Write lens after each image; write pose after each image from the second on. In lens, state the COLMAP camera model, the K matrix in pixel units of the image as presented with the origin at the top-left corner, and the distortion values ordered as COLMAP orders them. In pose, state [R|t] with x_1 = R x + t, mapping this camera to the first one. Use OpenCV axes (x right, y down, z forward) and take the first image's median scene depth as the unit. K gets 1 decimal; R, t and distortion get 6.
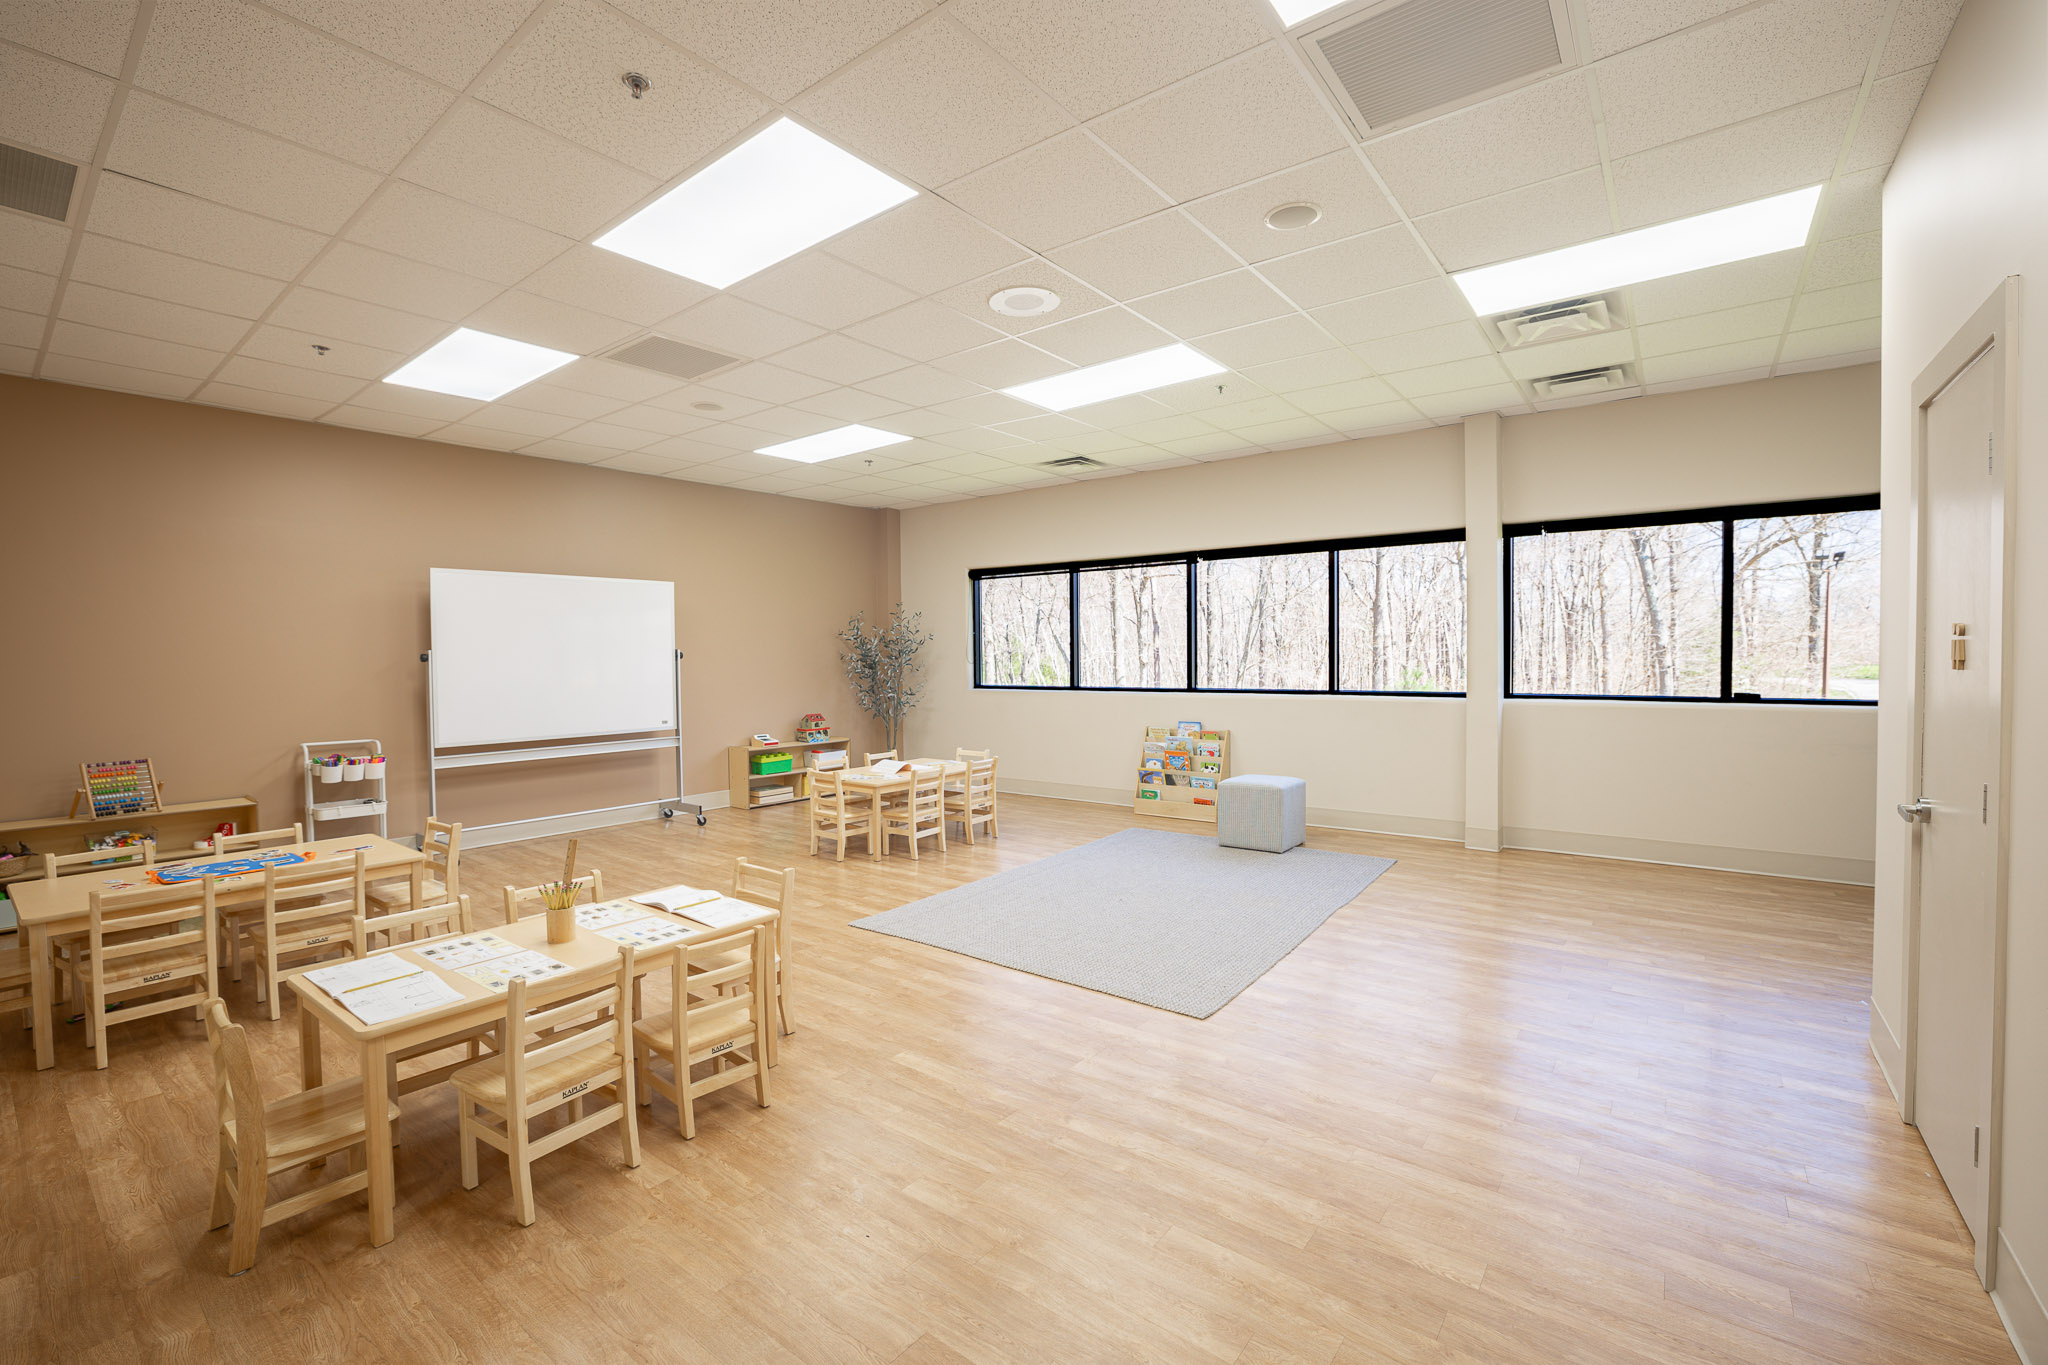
lens RADIAL K [[869.6, 0, 1011.5], [0, 869.6, 675.2], [0, 0, 1]] dist [-0.050511, 0.016200]
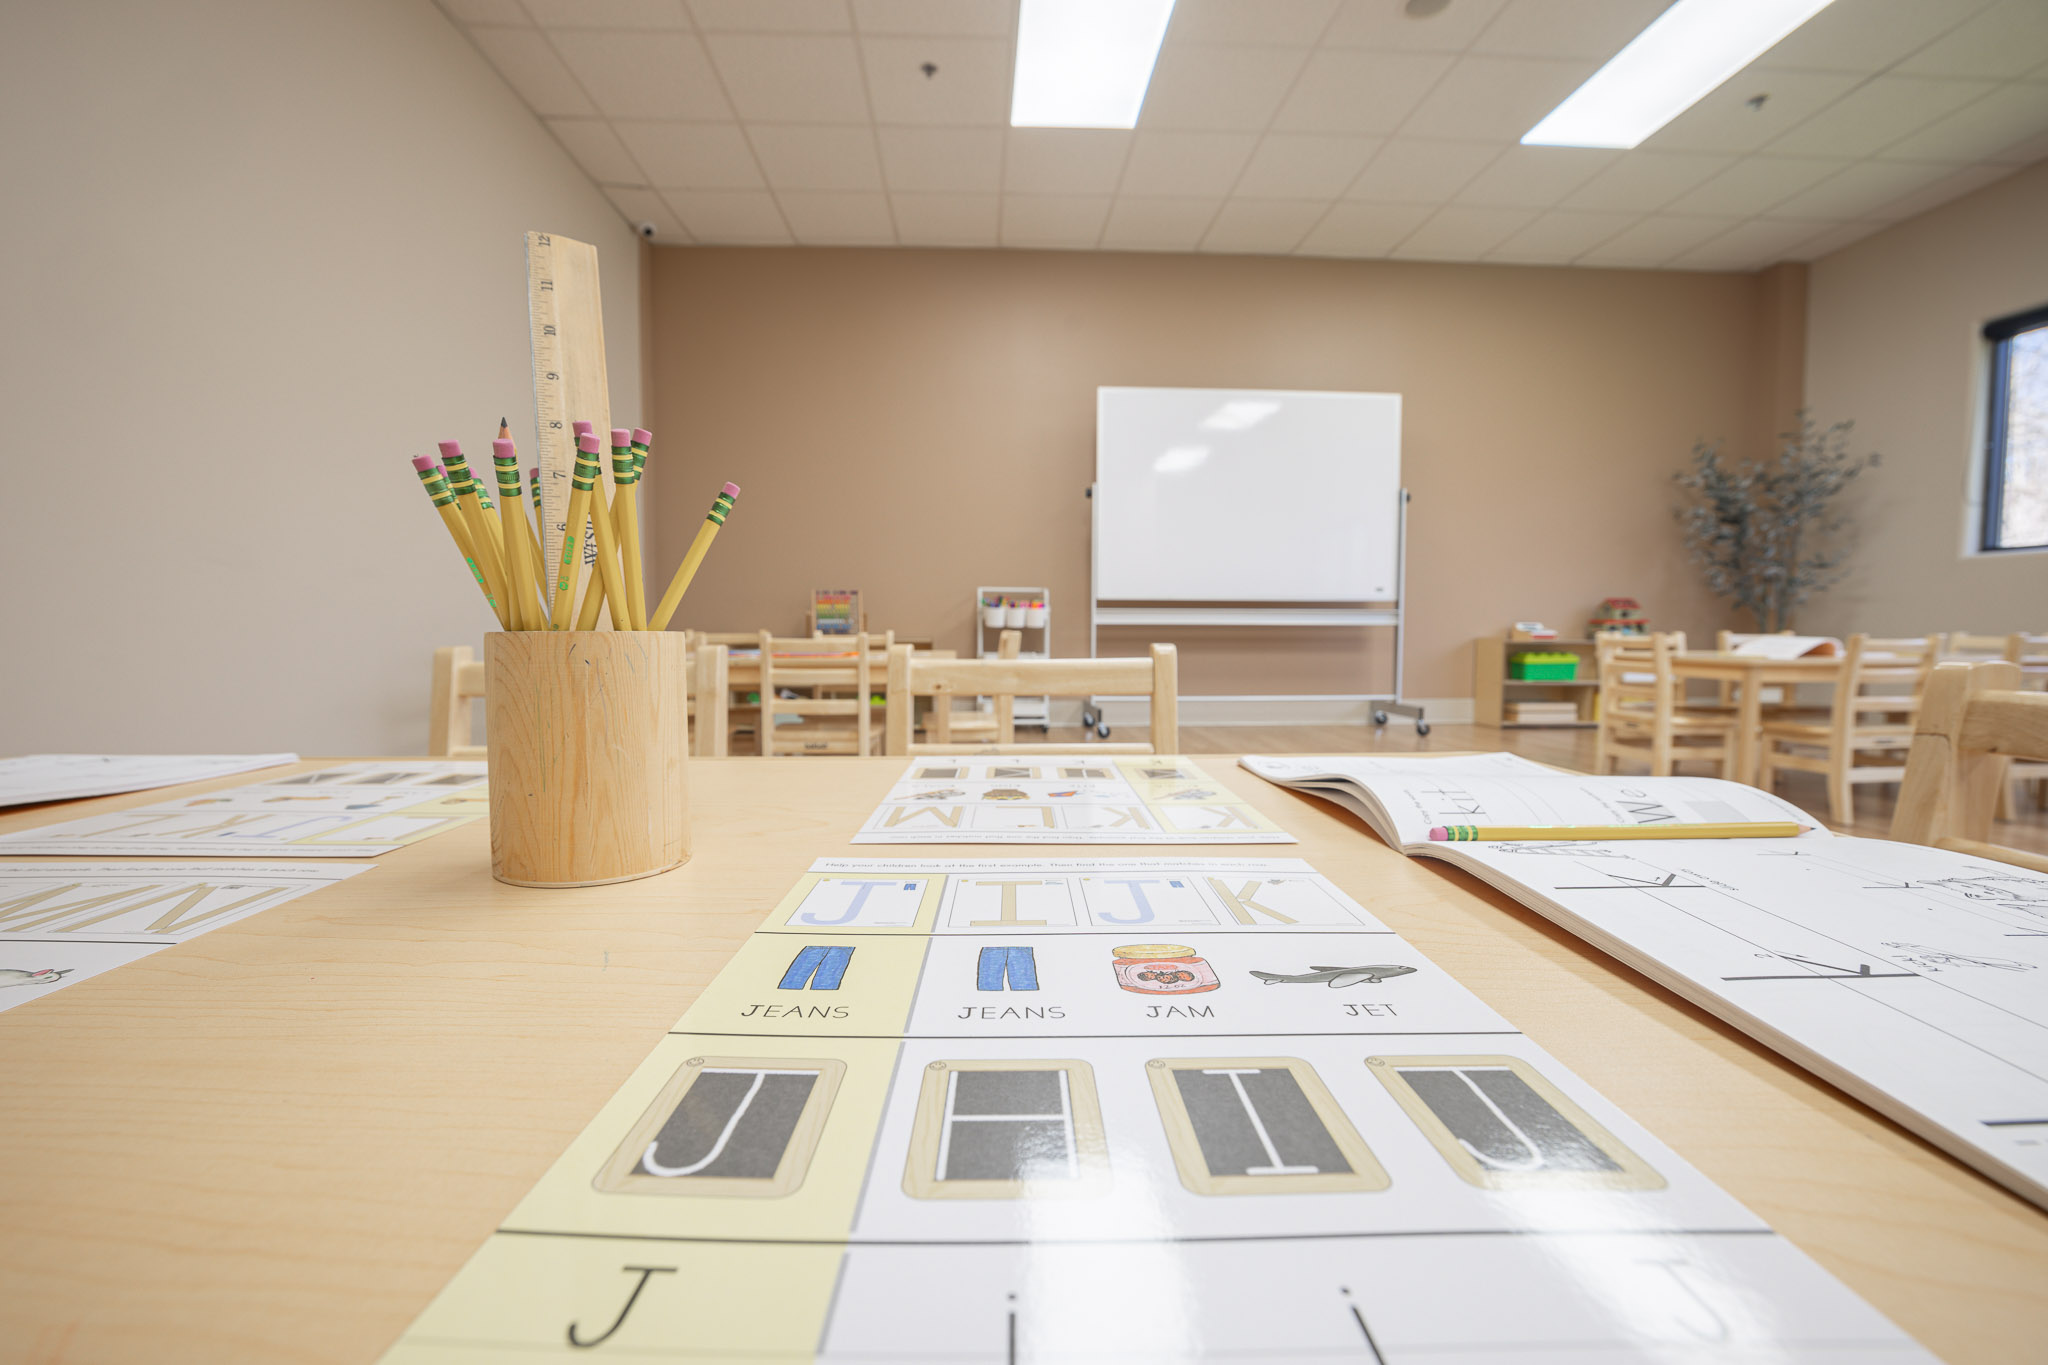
lens RADIAL K [[869.6, 0, 1011.5], [0, 869.6, 675.2], [0, 0, 1]] dist [-0.050511, 0.016200]
pose [[0.659083, 0.056512, -0.749944, -0.059449], [-0.025391, 0.998276, 0.052911, 0.098427], [0.751641, -0.015831, 0.659382, 0.295730]]
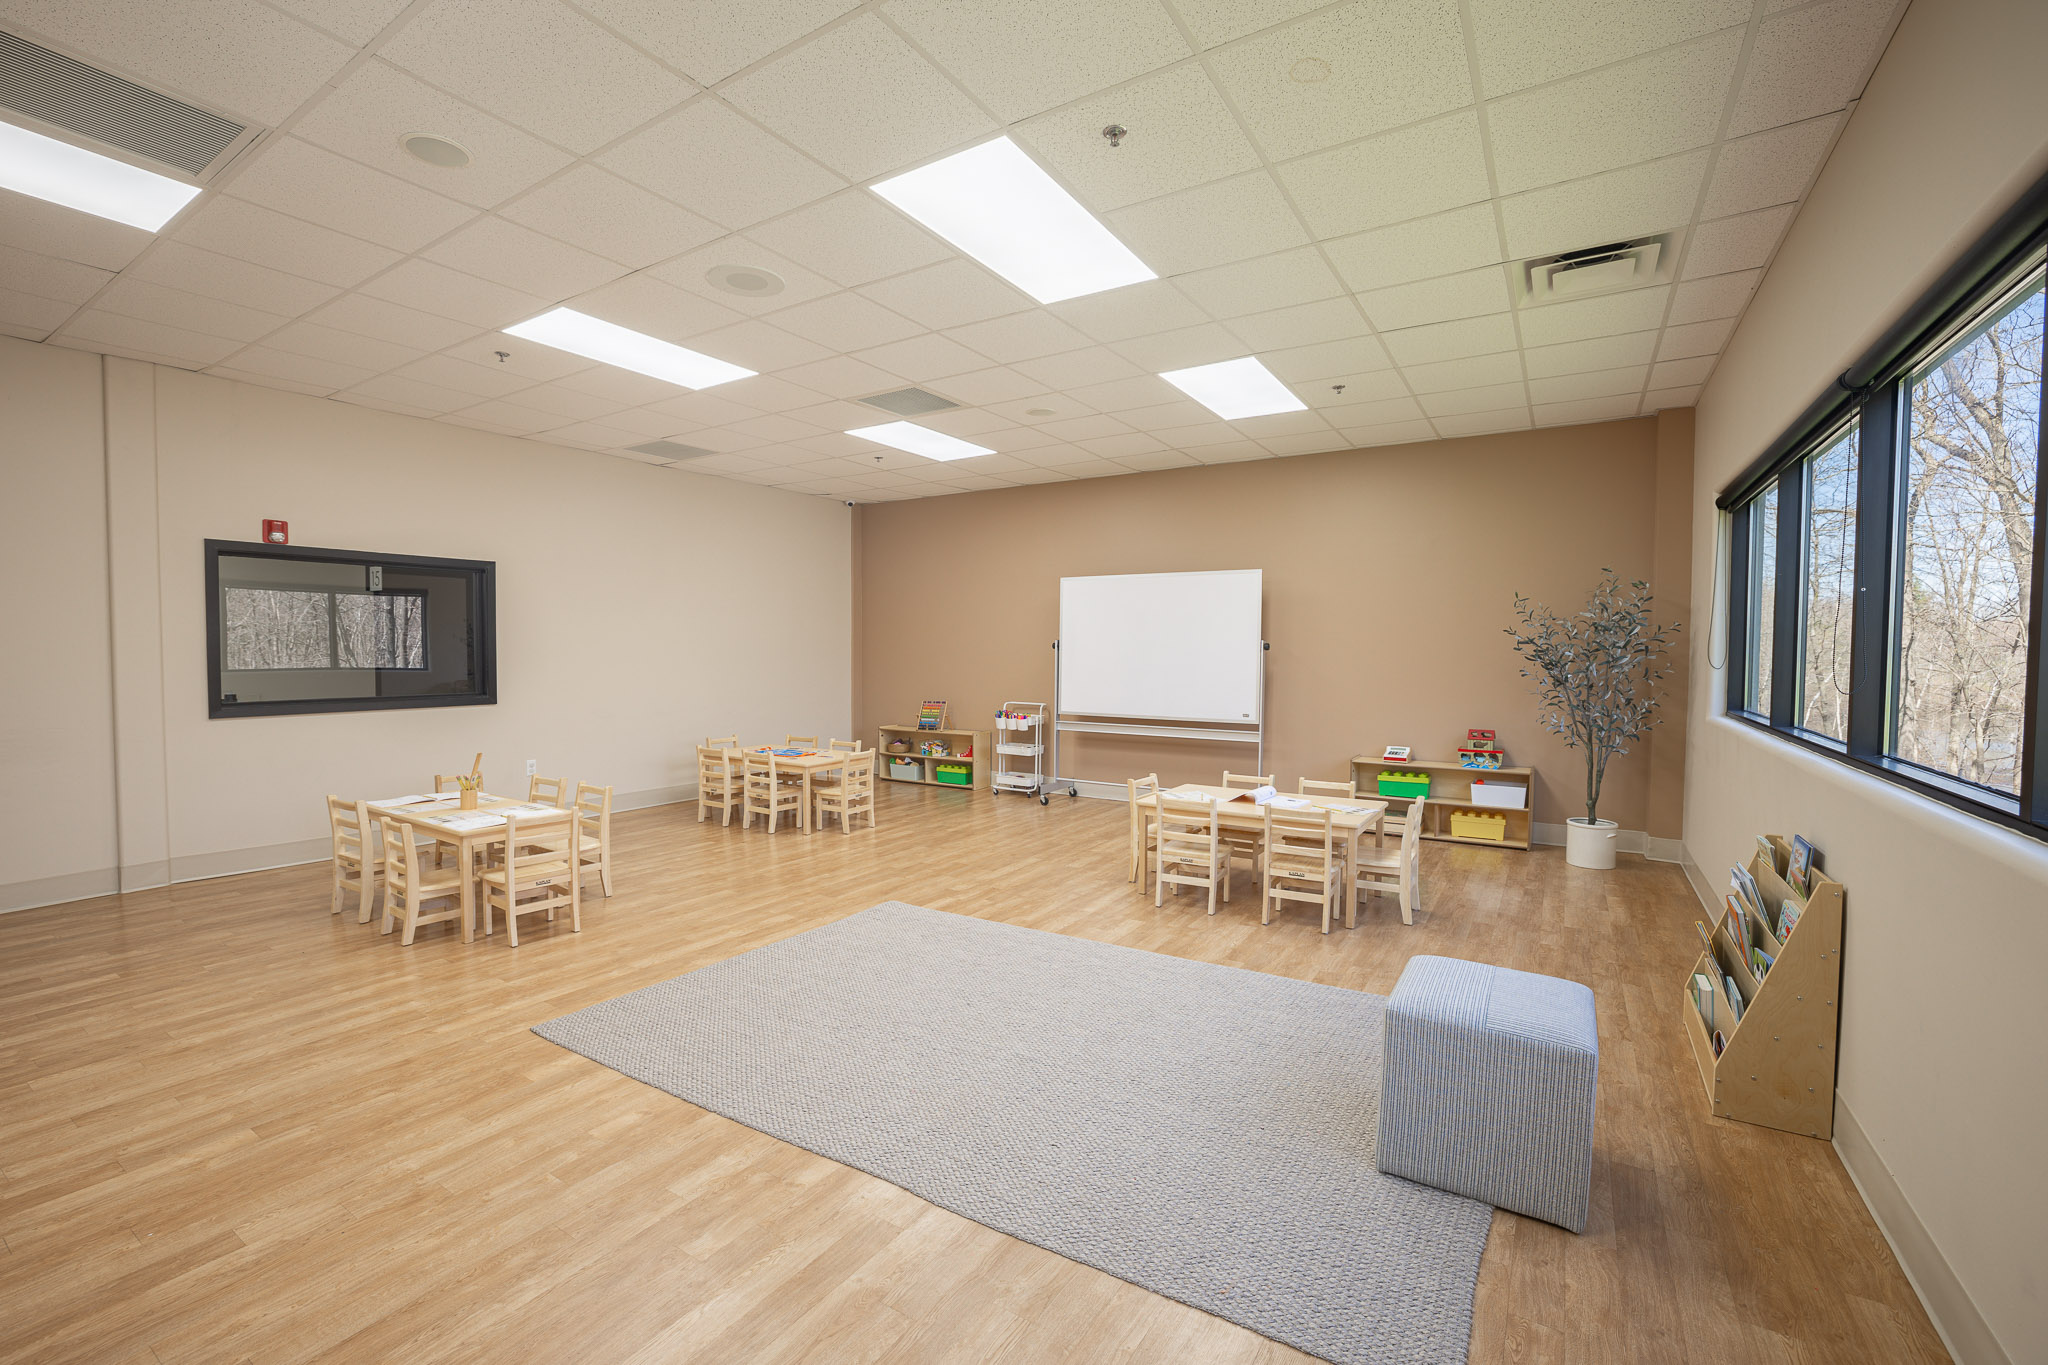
lens RADIAL K [[869.6, 0, 1011.5], [0, 869.6, 675.2], [0, 0, 1]] dist [-0.050511, 0.016200]
pose [[0.101604, 0.042697, -0.993908, 0.548654], [-0.029879, 0.998759, 0.039851, -0.022101], [0.994376, 0.025647, 0.102754, 0.650484]]
